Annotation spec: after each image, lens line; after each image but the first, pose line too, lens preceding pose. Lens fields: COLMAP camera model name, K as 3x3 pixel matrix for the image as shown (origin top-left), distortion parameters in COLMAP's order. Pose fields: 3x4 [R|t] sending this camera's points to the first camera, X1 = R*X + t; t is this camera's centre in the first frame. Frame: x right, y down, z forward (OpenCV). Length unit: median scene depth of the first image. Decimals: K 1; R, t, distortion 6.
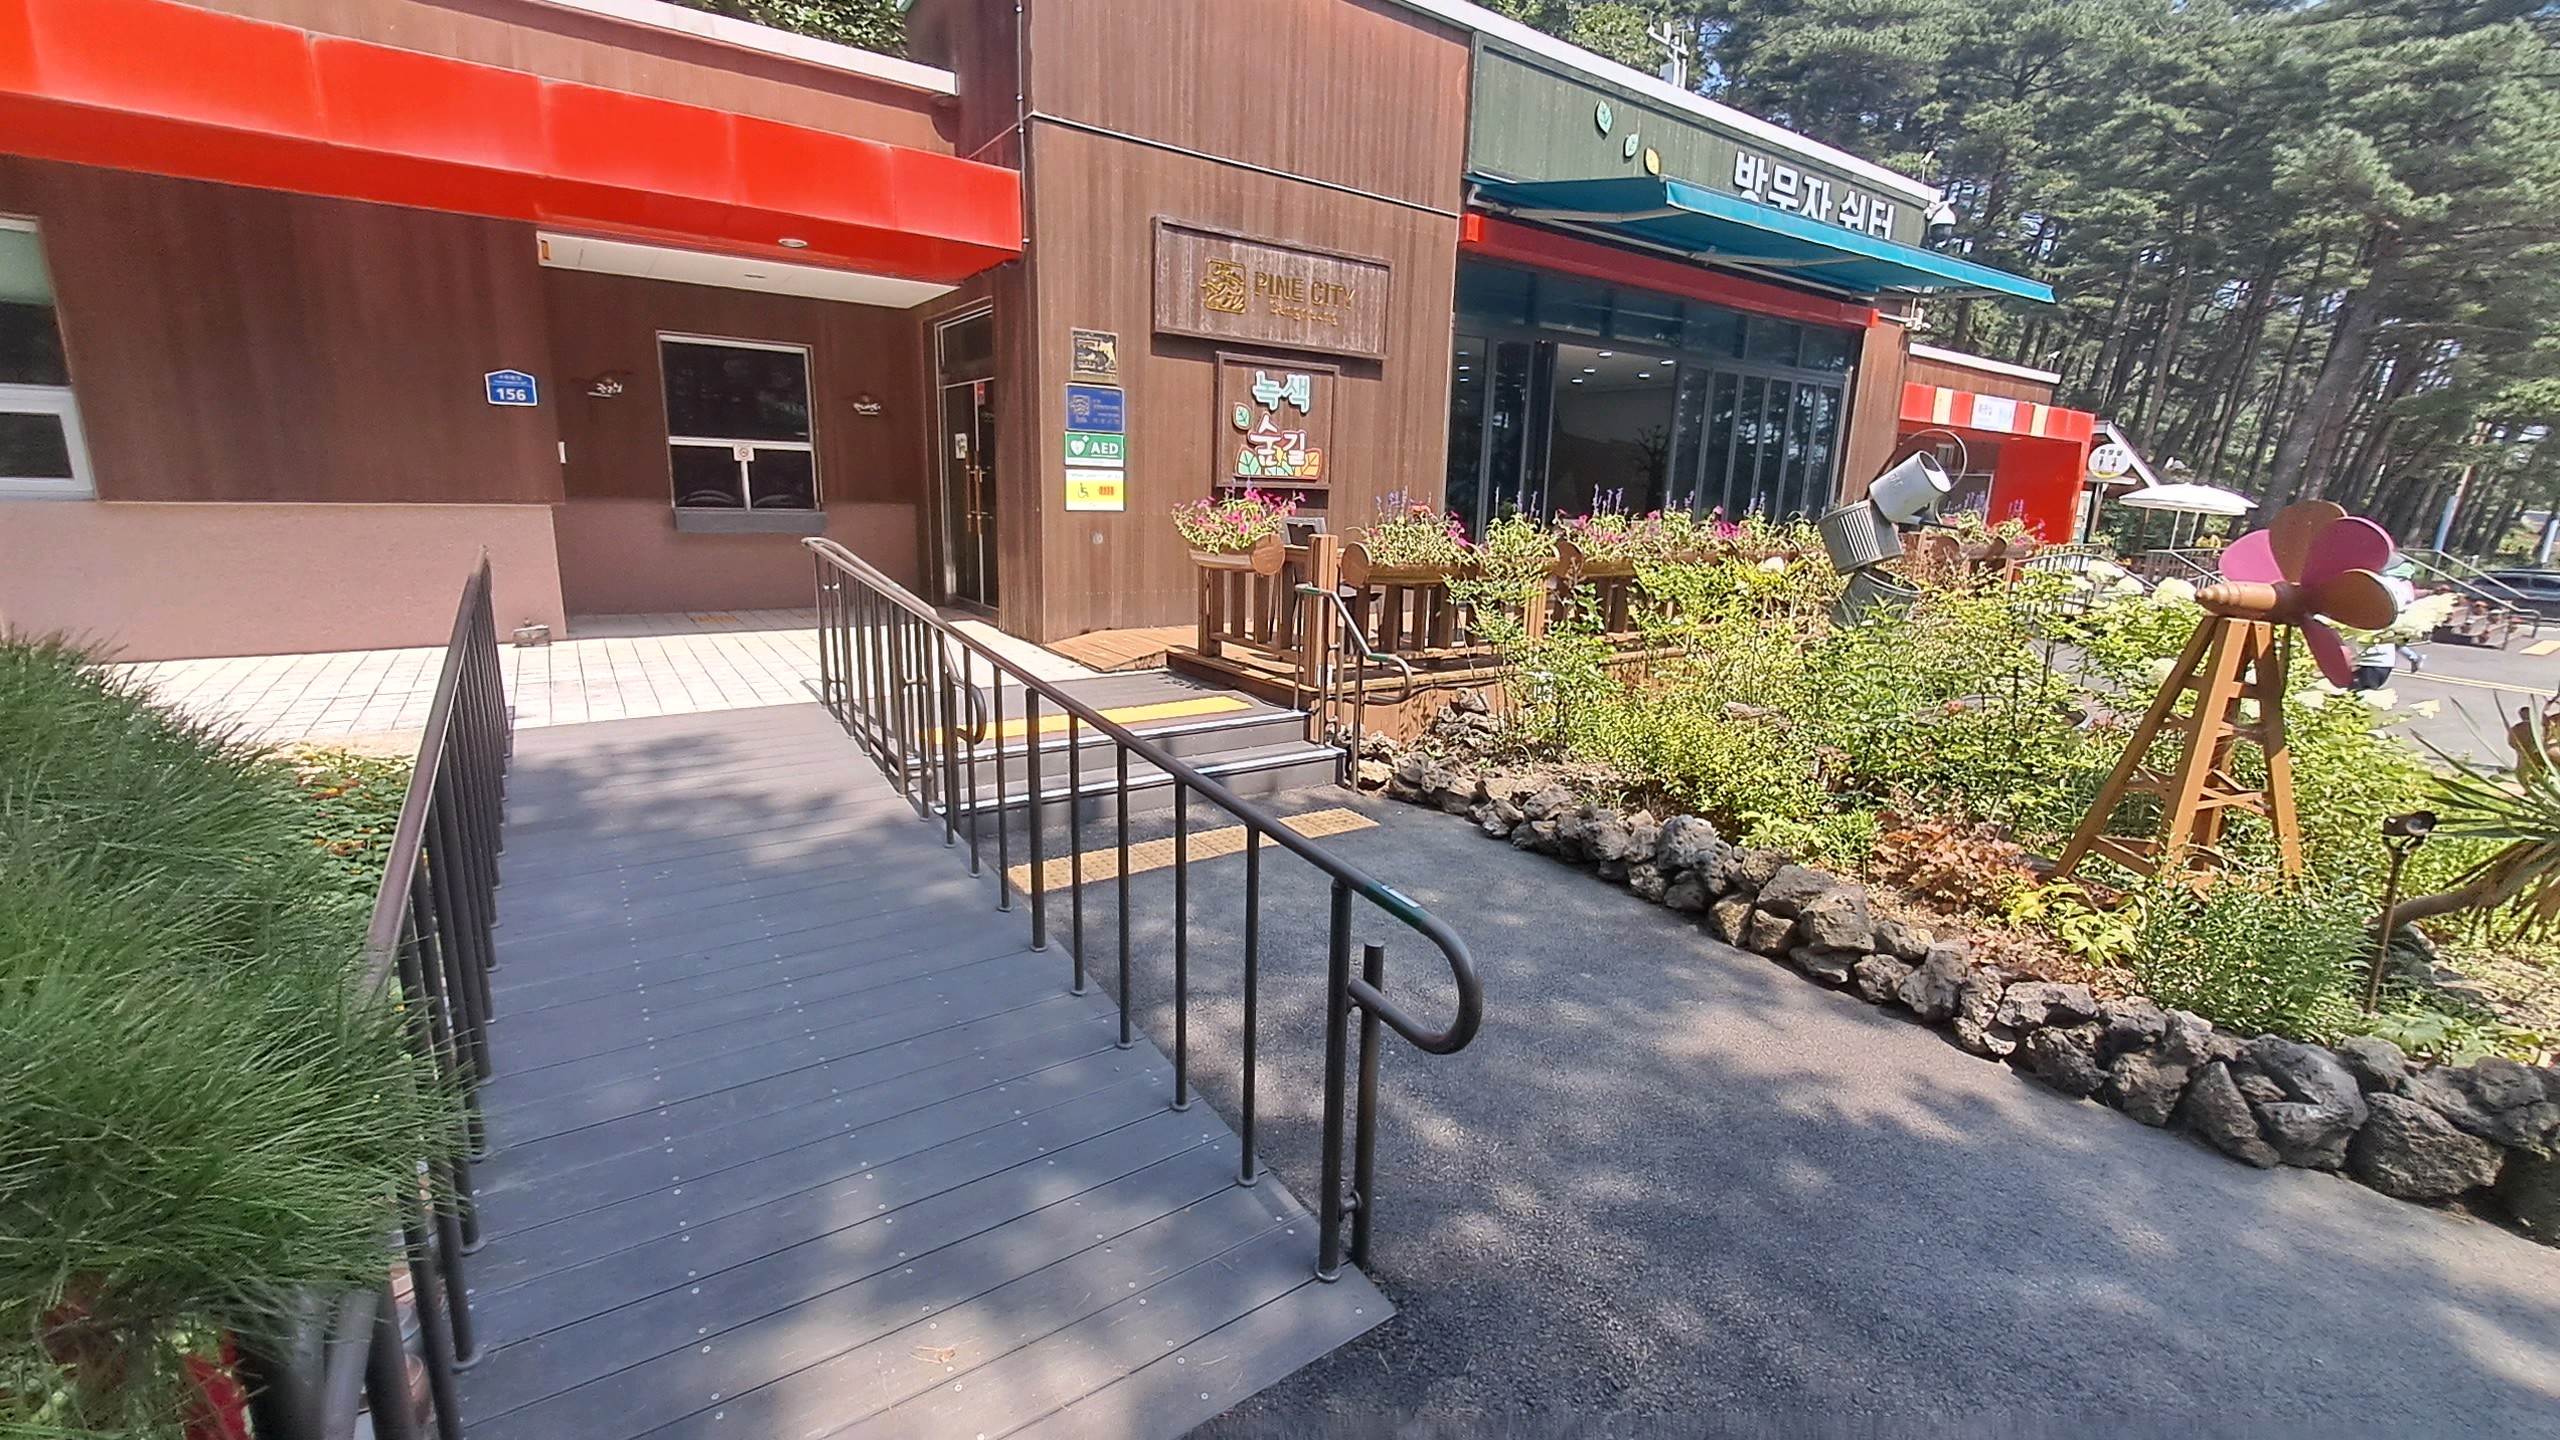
lens RADIAL K [[1021.8, 0, 1287.2], [0, 1021.8, 720.4], [0, 0, 1]] dist [-0.001663, -0.000671]
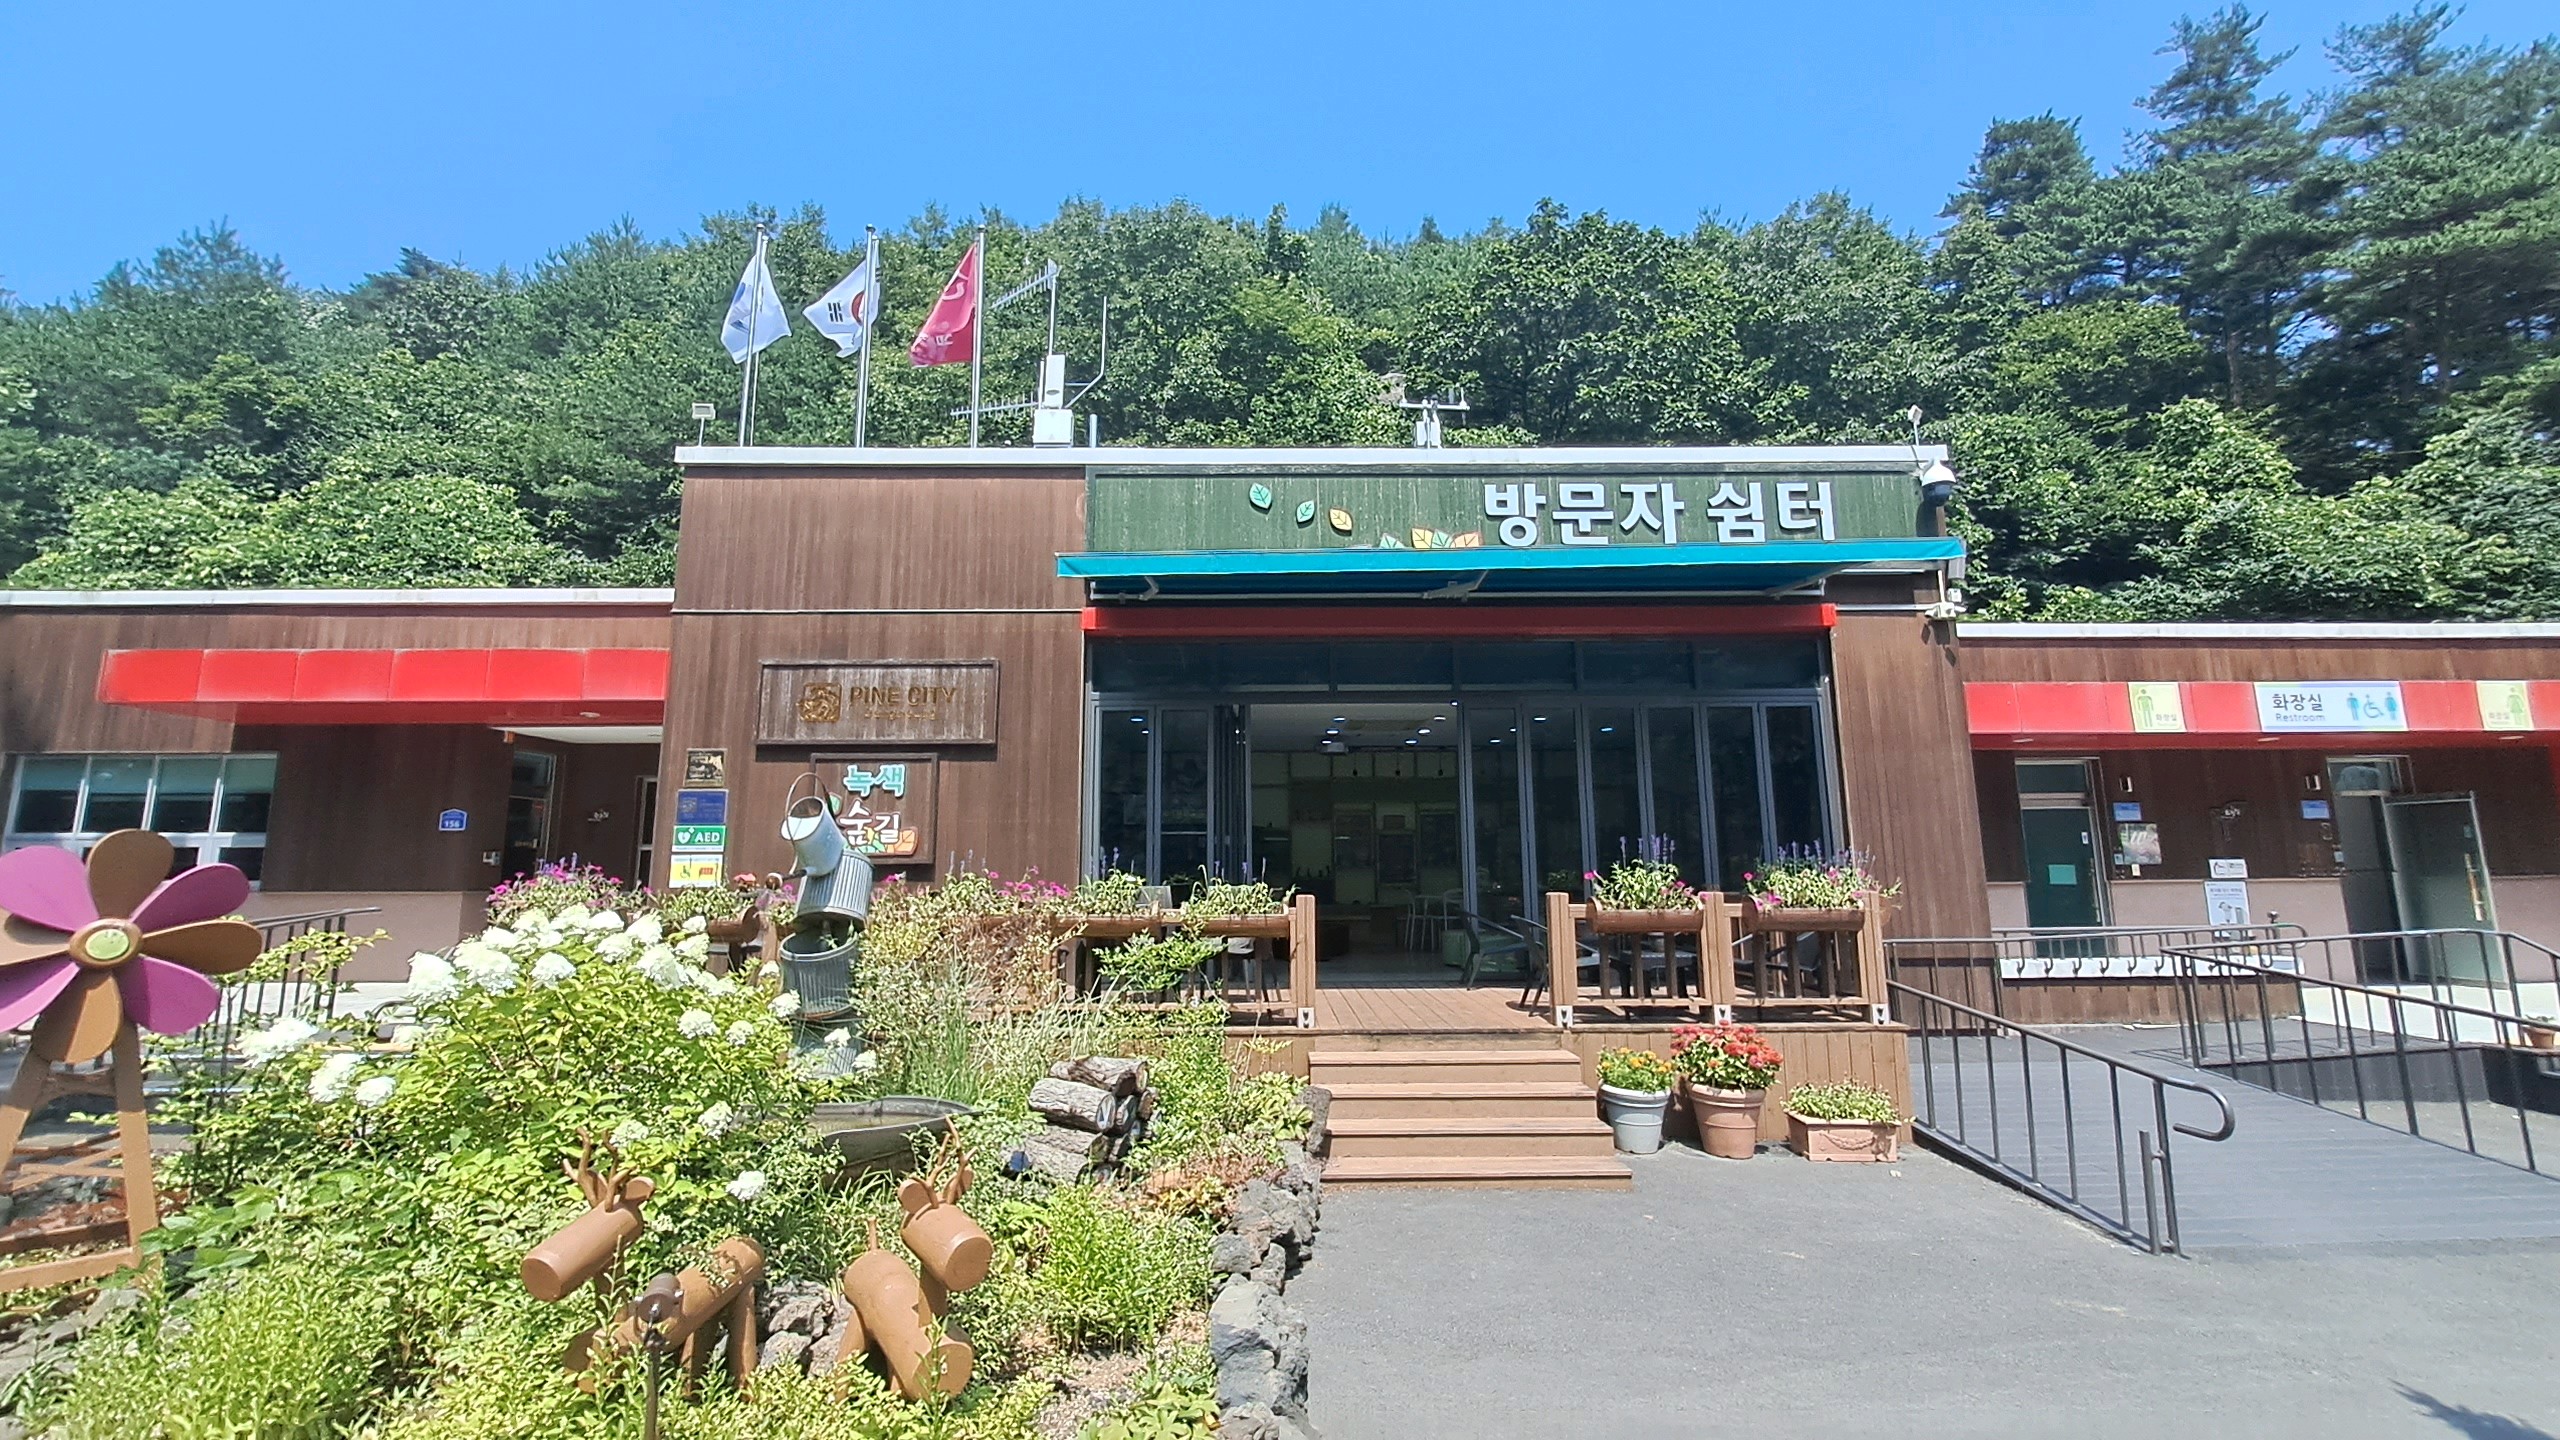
lens RADIAL K [[1021.8, 0, 1279.0], [0, 1021.8, 724.8], [0, 0, 1]] dist [-0.001663, -0.000671]
pose [[0.833100, -0.117089, -0.540587, 0.952767], [-0.092780, 0.933908, -0.345265, -0.027013], [0.545285, 0.337796, 0.767176, 0.336307]]
